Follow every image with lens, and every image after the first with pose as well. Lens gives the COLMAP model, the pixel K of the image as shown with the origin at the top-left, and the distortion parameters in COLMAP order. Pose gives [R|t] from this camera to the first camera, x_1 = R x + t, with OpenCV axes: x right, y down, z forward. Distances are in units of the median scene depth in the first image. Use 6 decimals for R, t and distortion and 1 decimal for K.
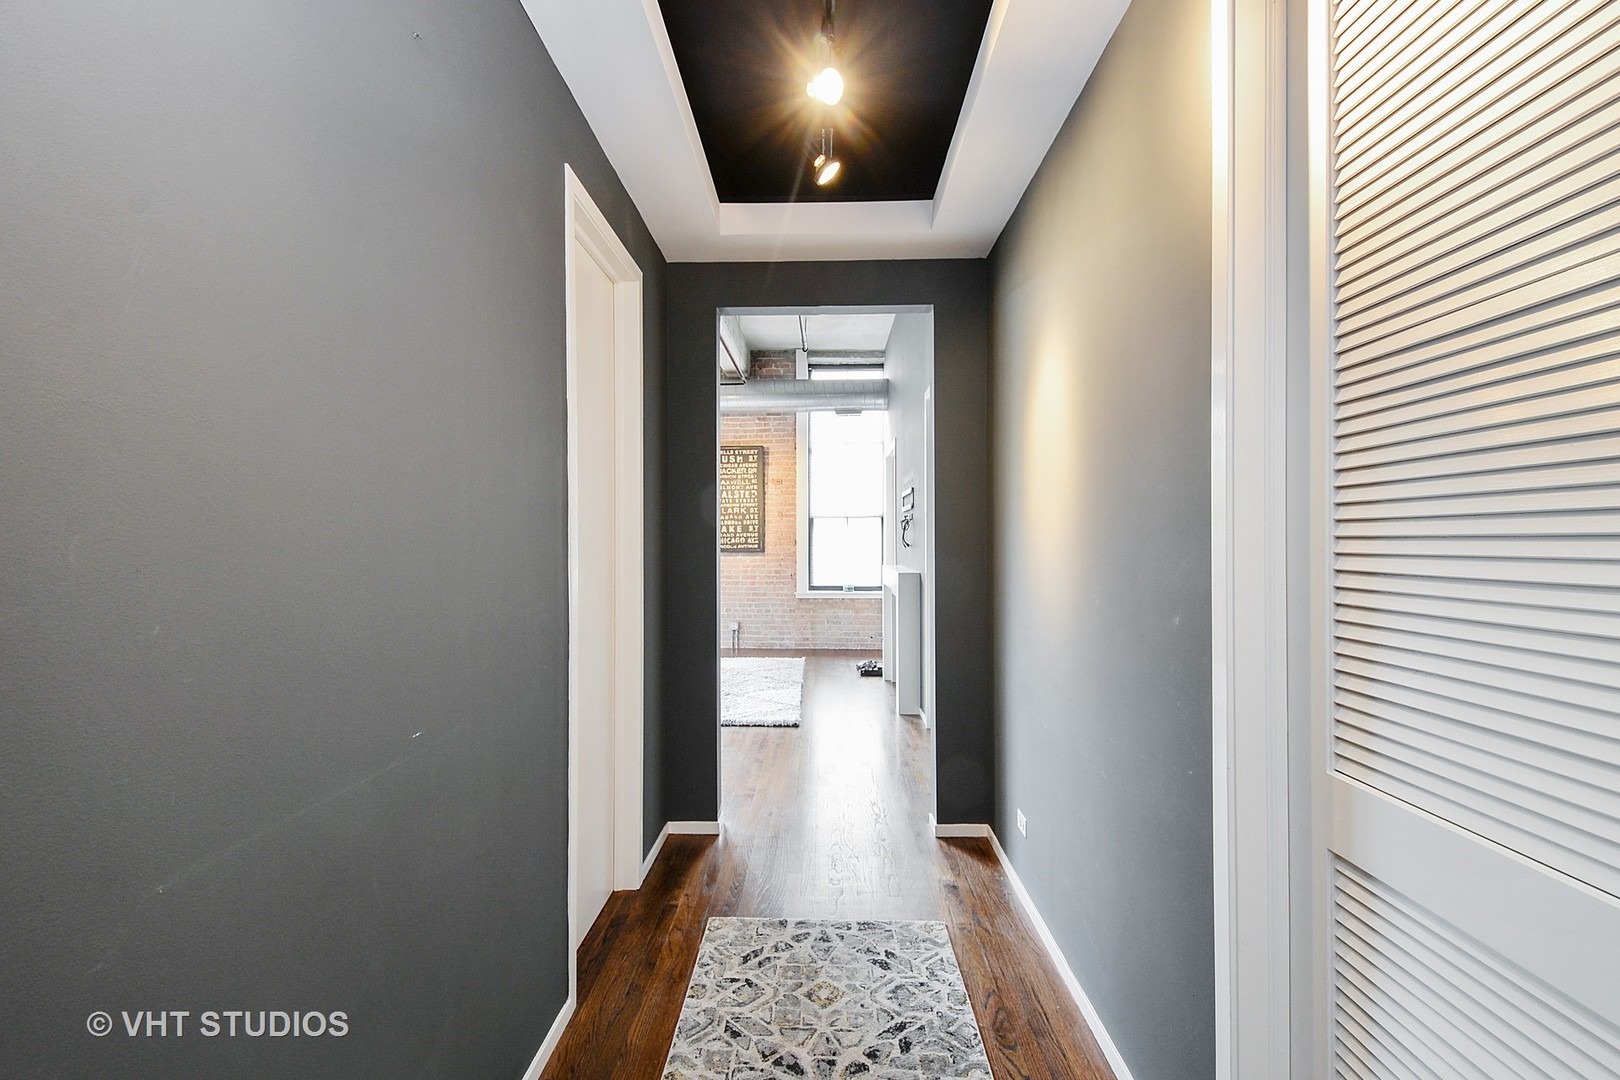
lens RADIAL K [[706.9, 0, 801.2], [0, 706.9, 538.8], [0, 0, 1]] dist [0.002110, 0.000330]
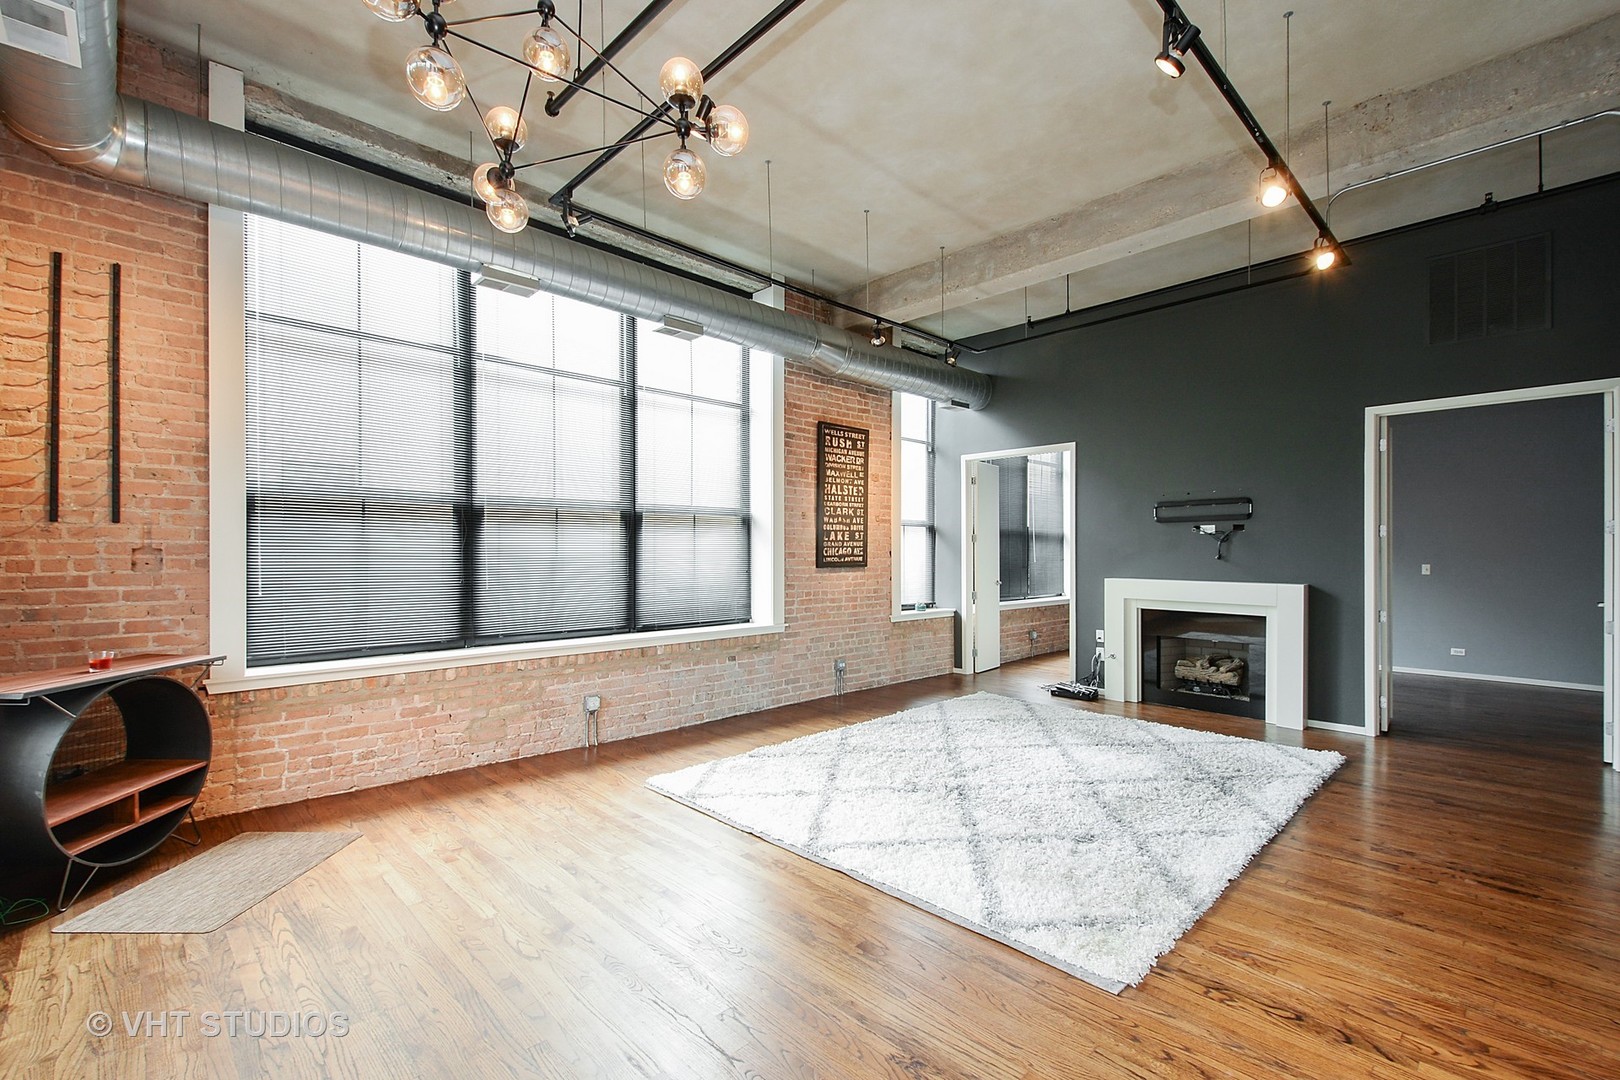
lens RADIAL K [[706.9, 0, 798.5], [0, 706.9, 551.8], [0, 0, 1]] dist [0.002110, 0.000330]
pose [[0.693915, 0.002707, 0.720052, -0.668612], [-0.006730, 0.999974, 0.002727, 0.001047], [-0.720026, -0.006738, 0.693915, 0.511082]]
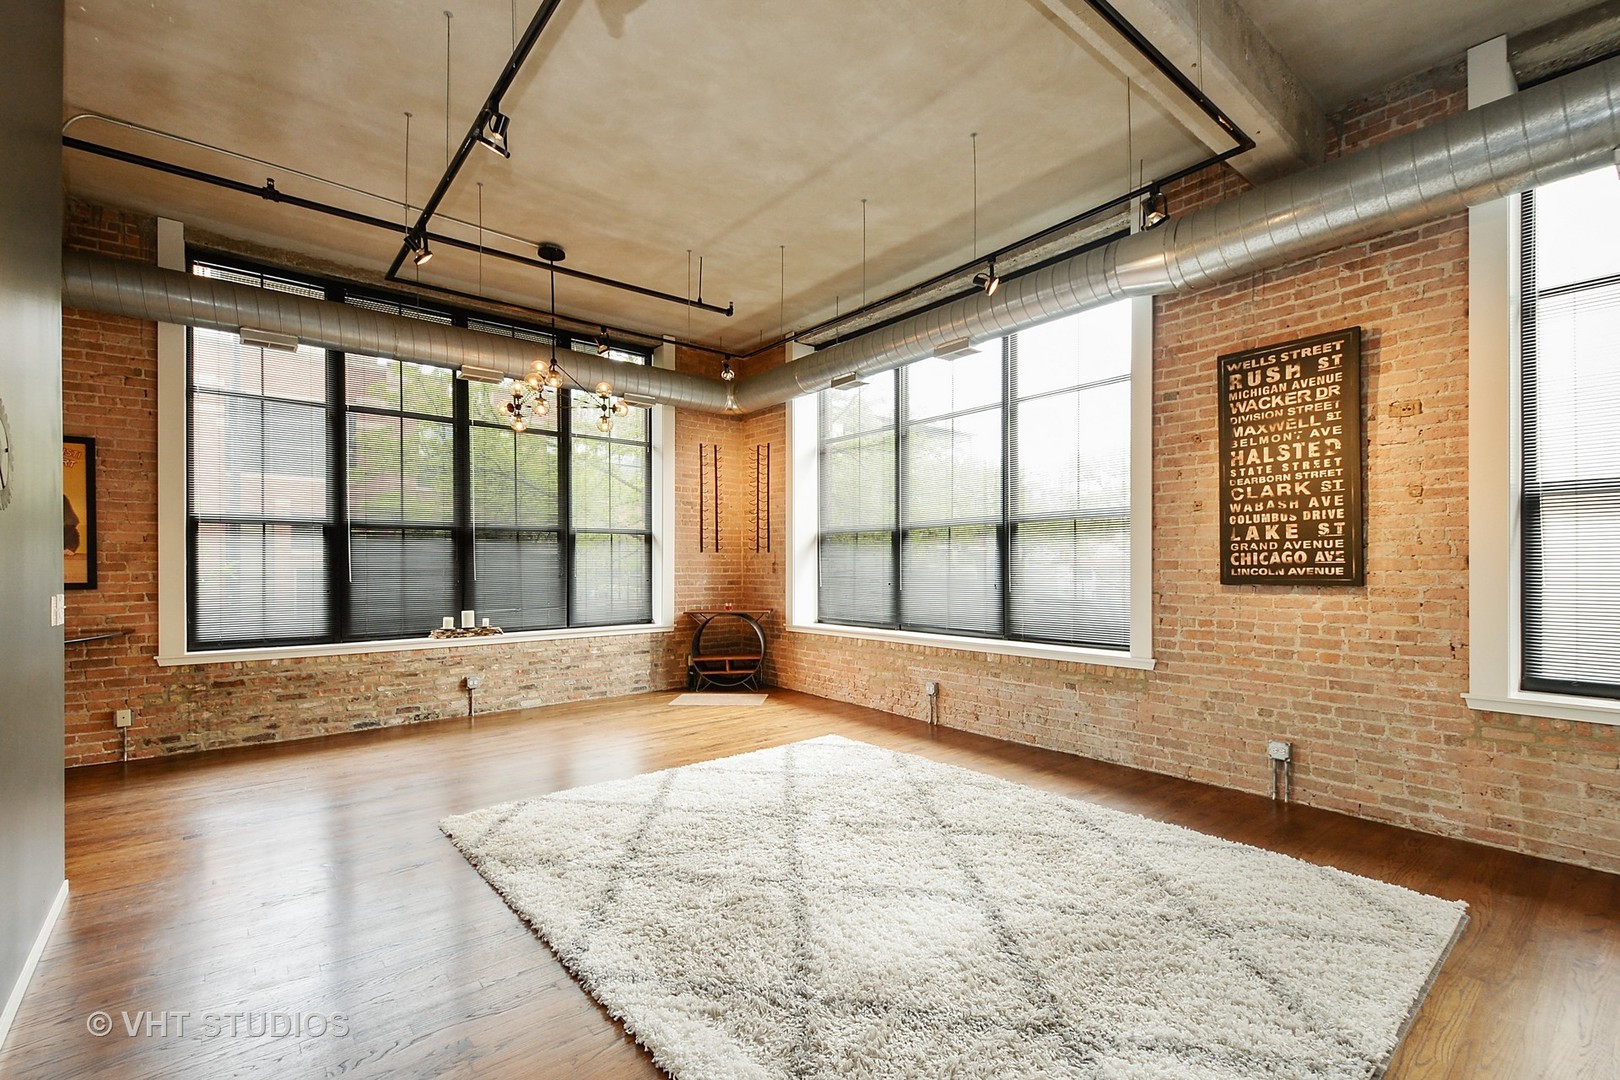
lens RADIAL K [[706.9, 0, 809.5], [0, 706.9, 570.2], [0, 0, 1]] dist [0.002110, 0.000330]
pose [[0.659211, 0.002401, -0.751954, 0.045050], [0.001696, 0.999988, 0.004680, 0.007437], [0.751956, -0.004360, 0.659199, 0.486234]]
